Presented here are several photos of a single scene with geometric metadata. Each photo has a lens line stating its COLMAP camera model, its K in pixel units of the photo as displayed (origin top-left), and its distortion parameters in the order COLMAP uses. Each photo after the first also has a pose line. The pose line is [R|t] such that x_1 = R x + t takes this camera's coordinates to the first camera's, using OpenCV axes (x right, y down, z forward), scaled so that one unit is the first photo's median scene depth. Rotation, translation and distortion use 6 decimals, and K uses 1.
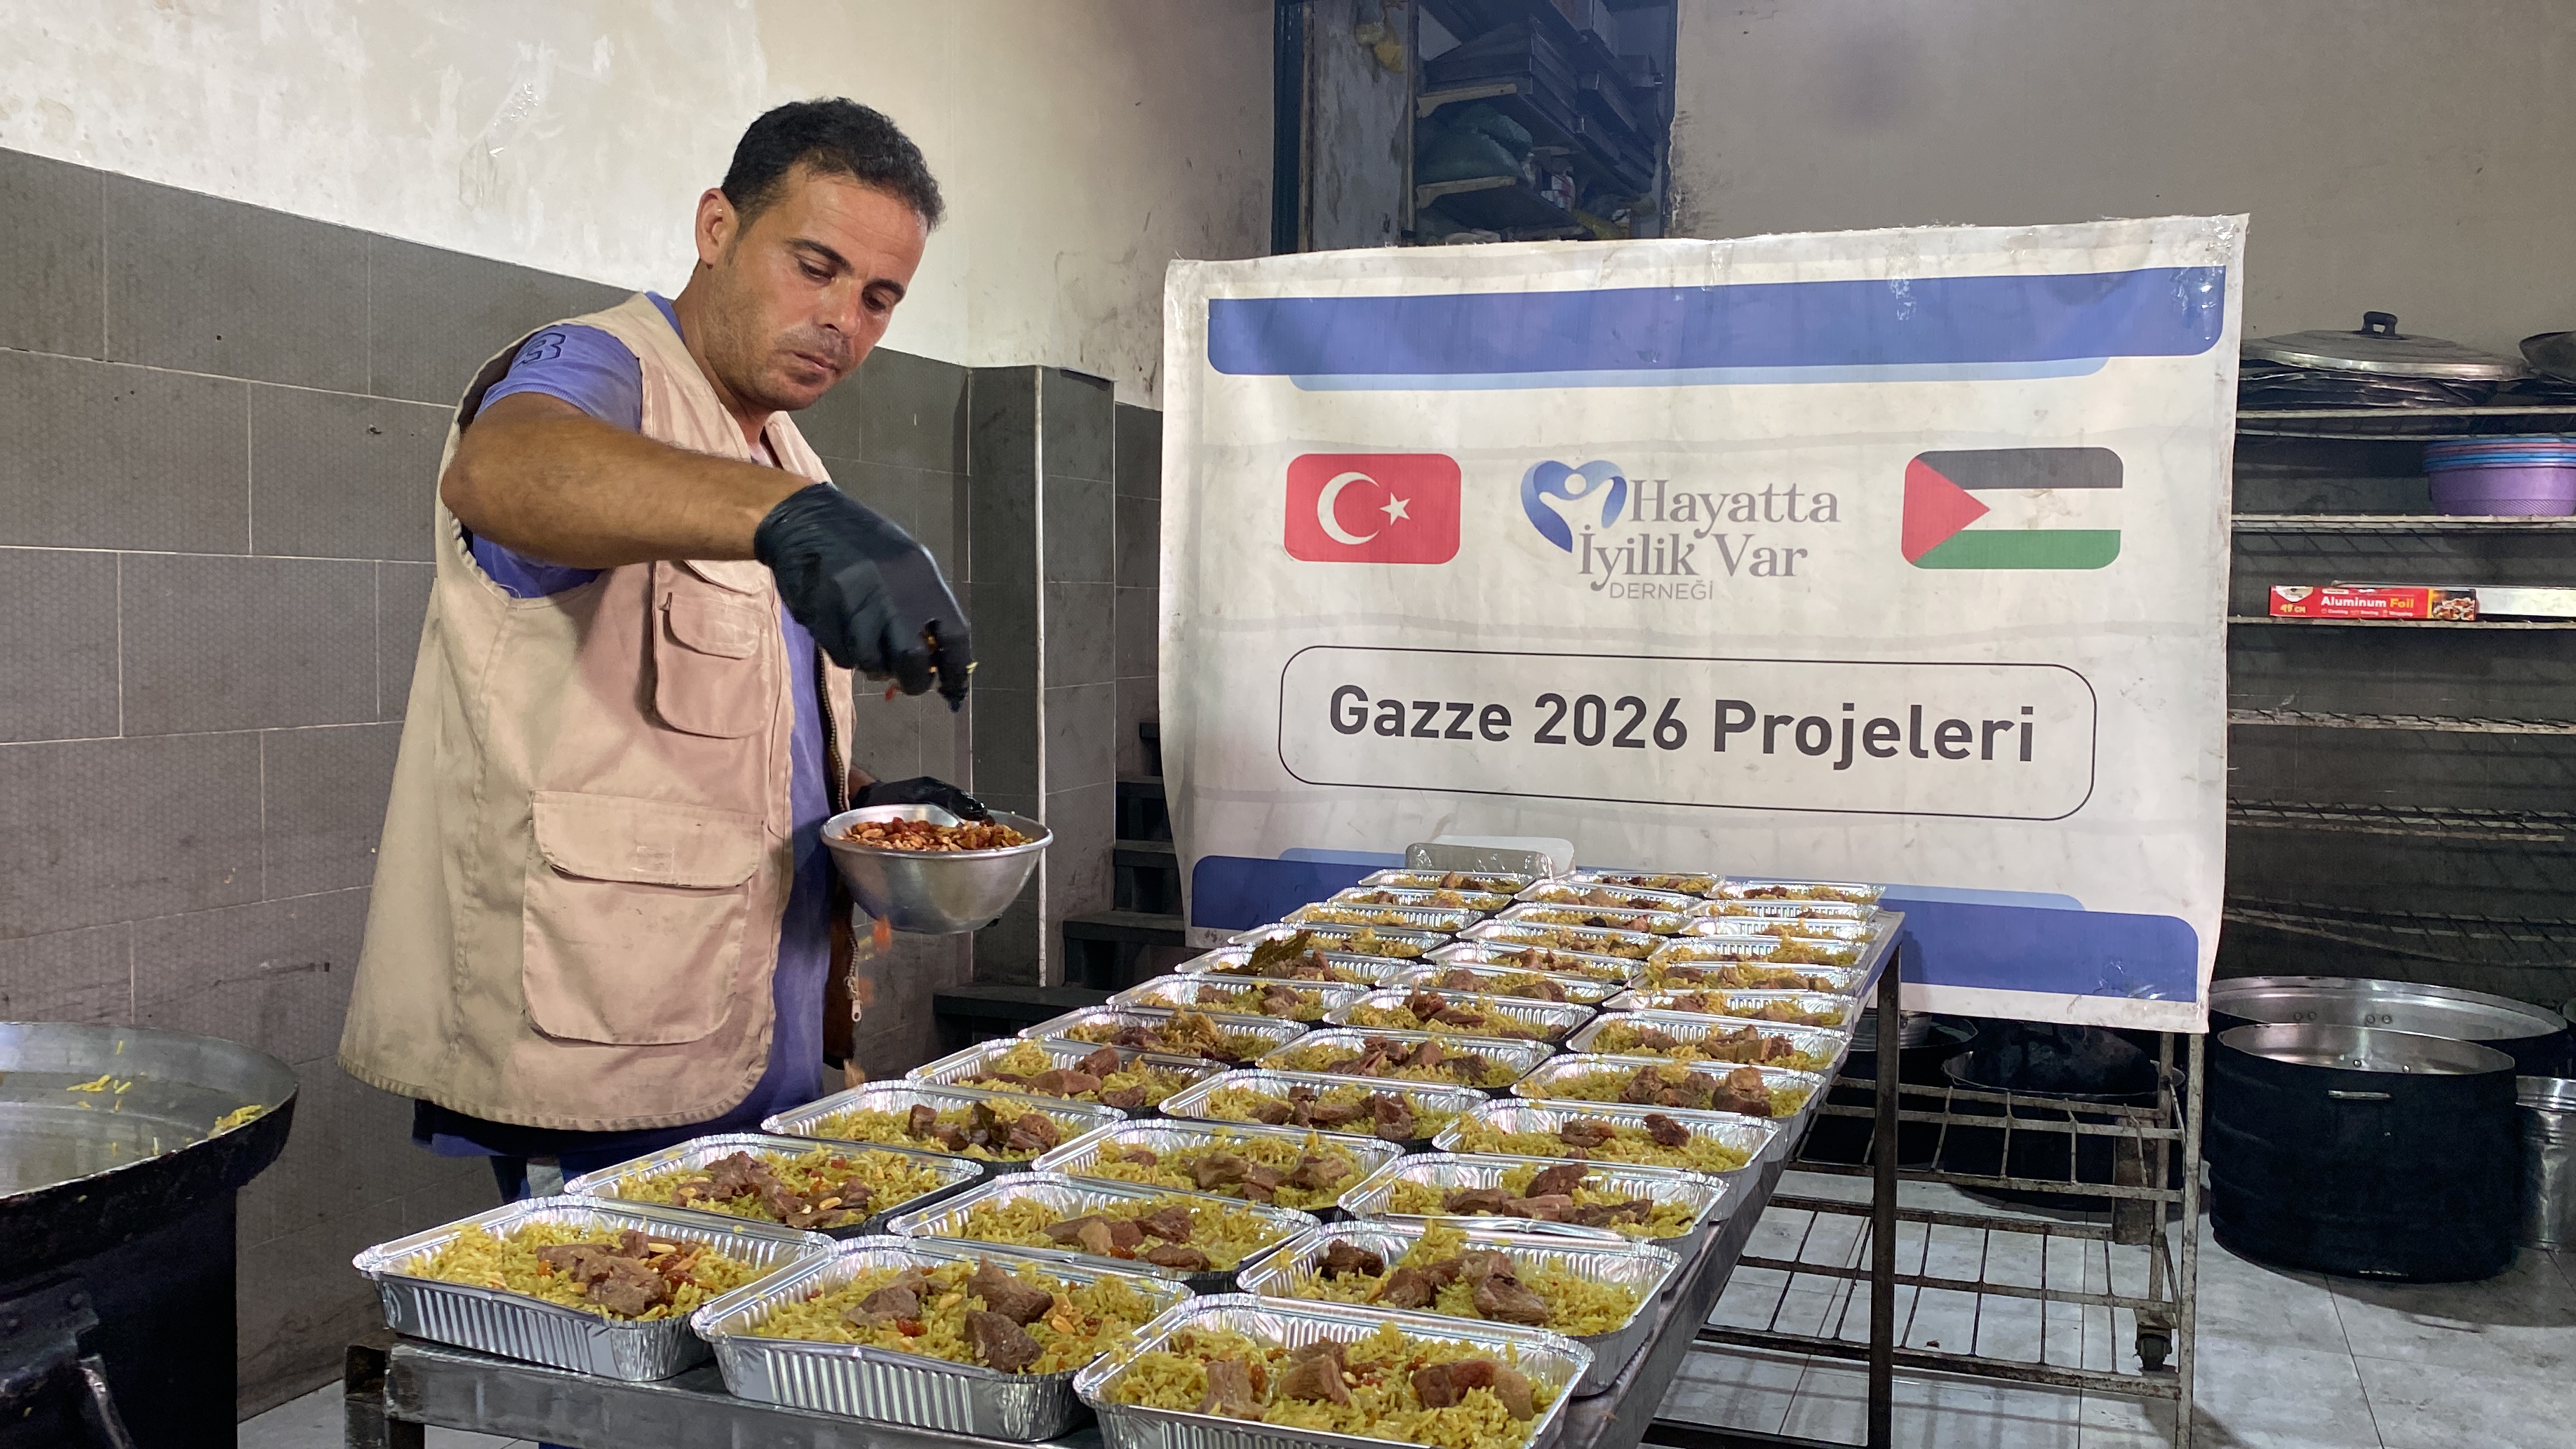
lens RADIAL K [[2109.7, 0, 1254.8], [0, 2109.7, 741.7], [0, 0, 1]] dist [0.041841, -0.005849]
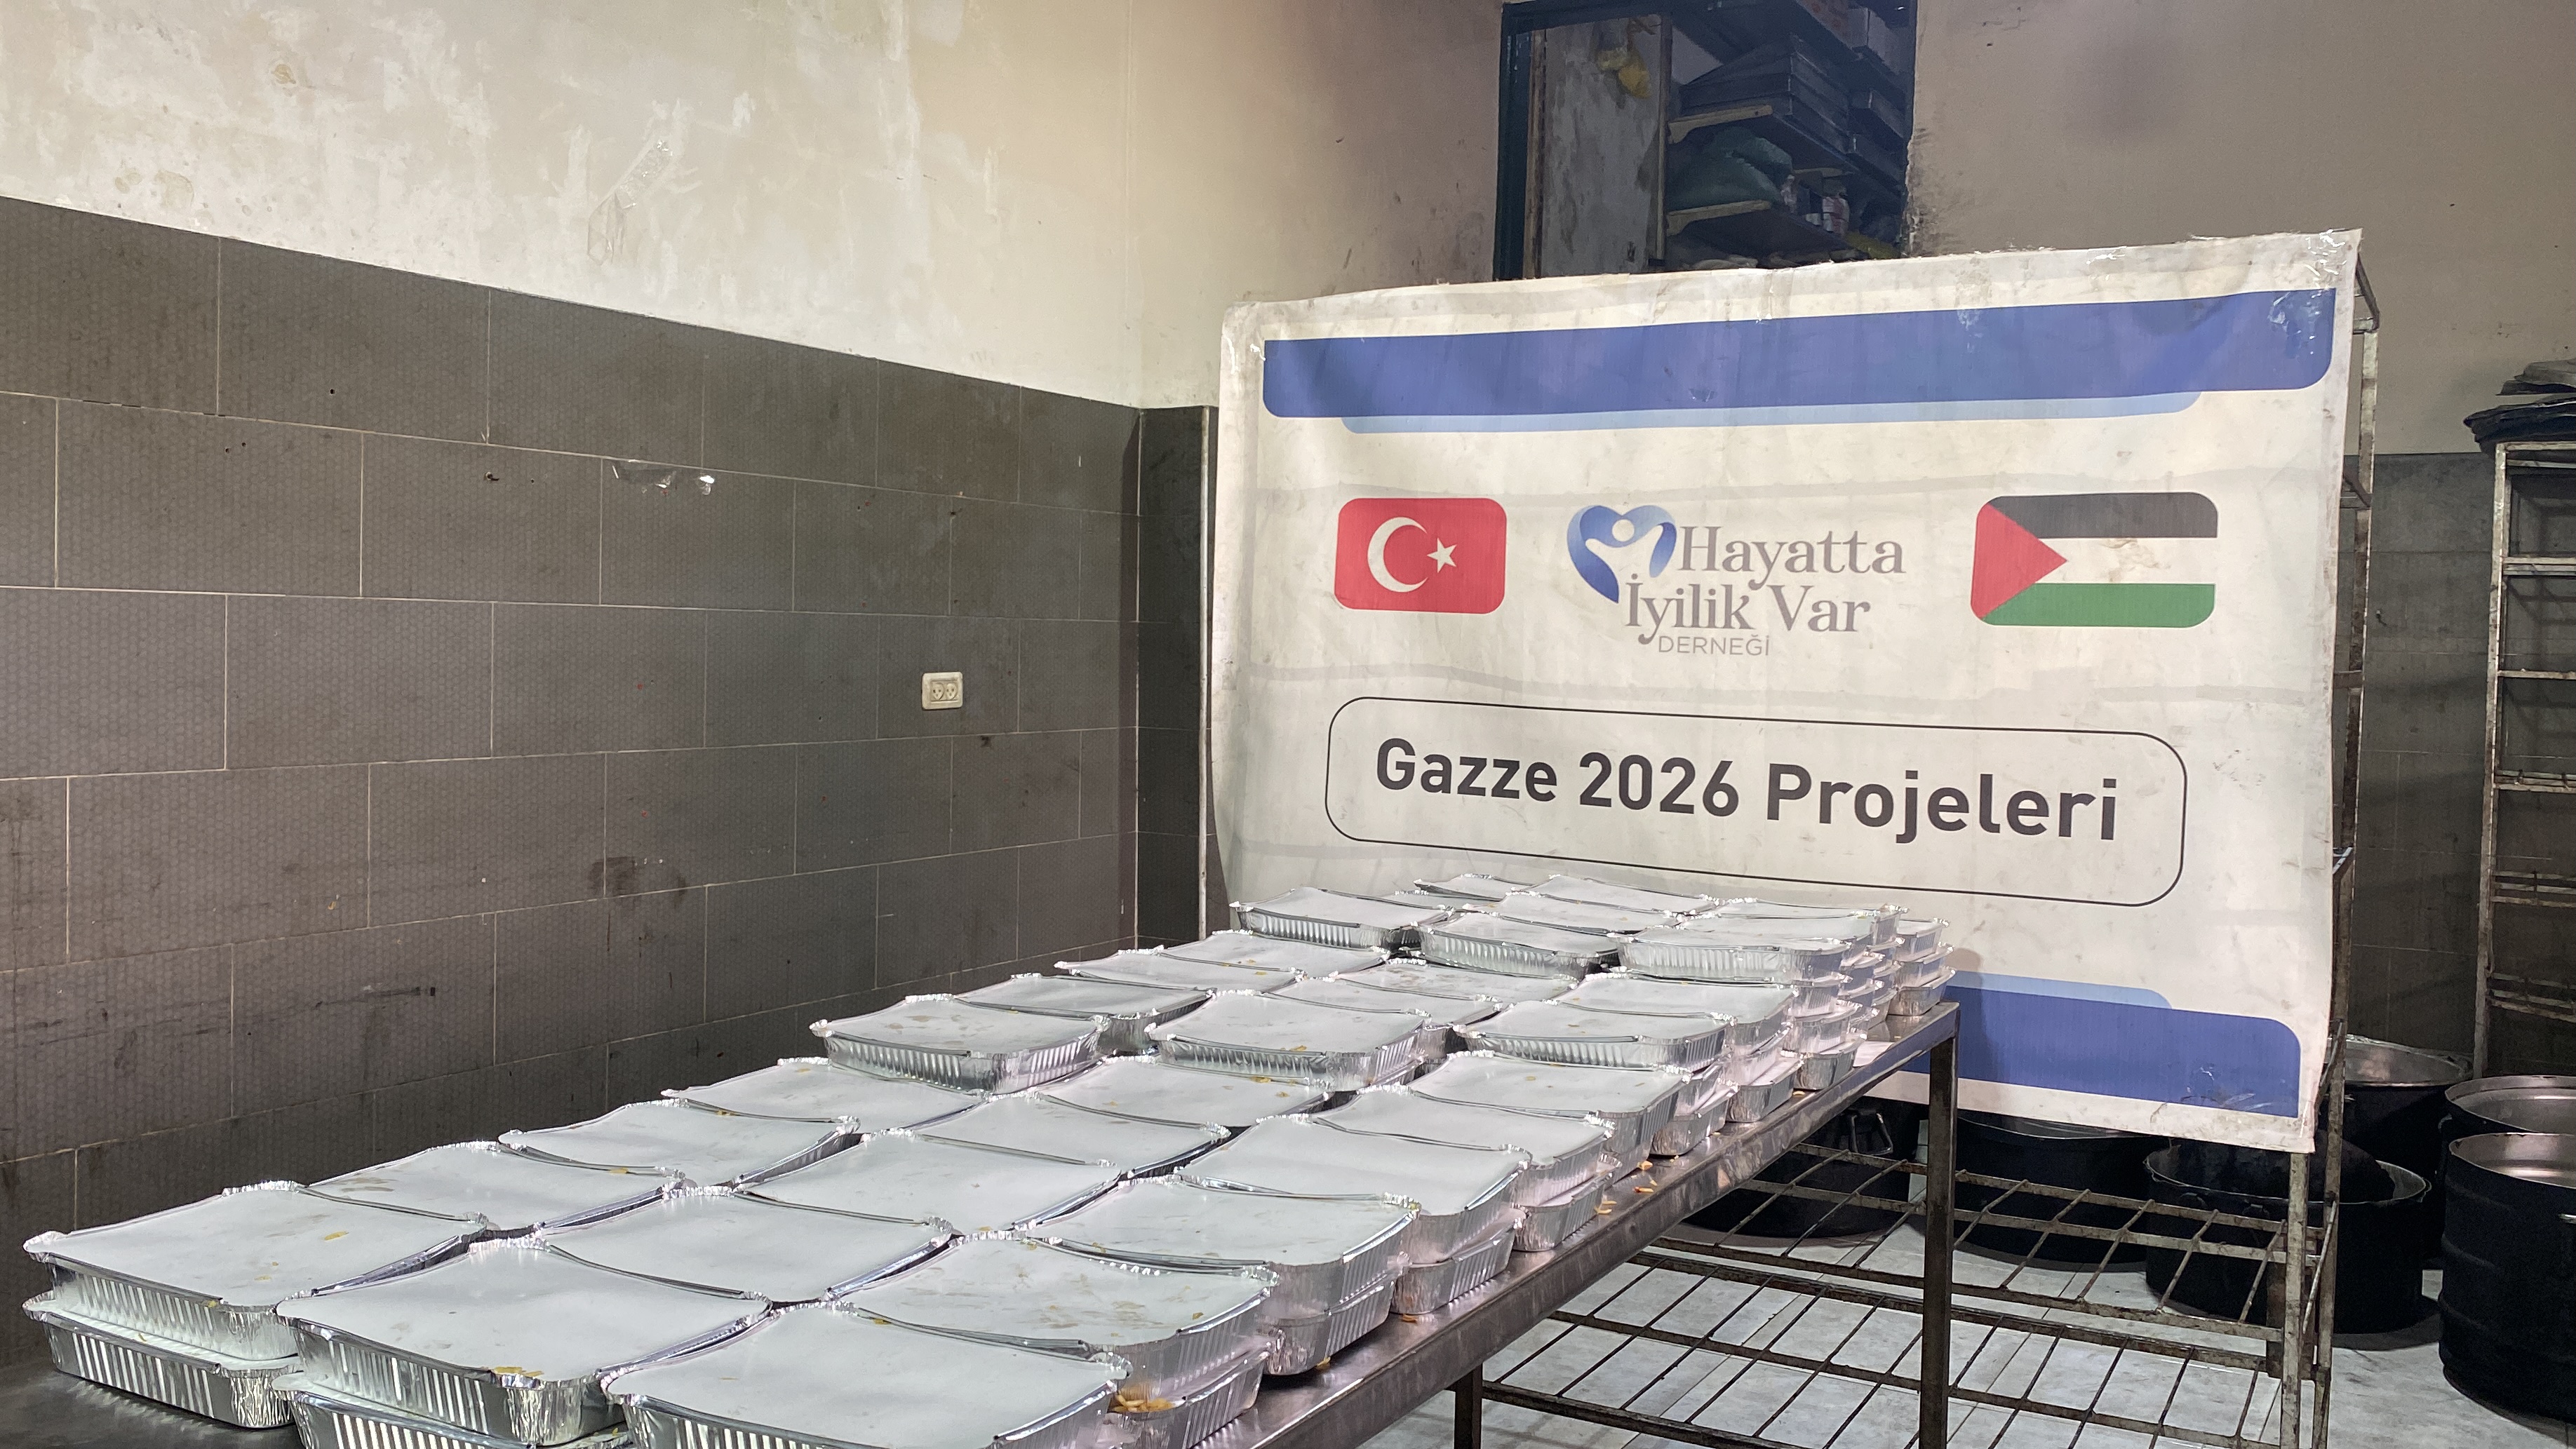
lens RADIAL K [[2116.0, 0, 1153.5], [0, 2116.0, 744.2], [0, 0, 1]] dist [0.037330, 0.000463]
pose [[0.986244, 0.017311, -0.164388, 0.095178], [-0.019831, 0.999710, -0.013695, -0.009287], [0.164103, 0.016767, 0.986301, 0.033527]]
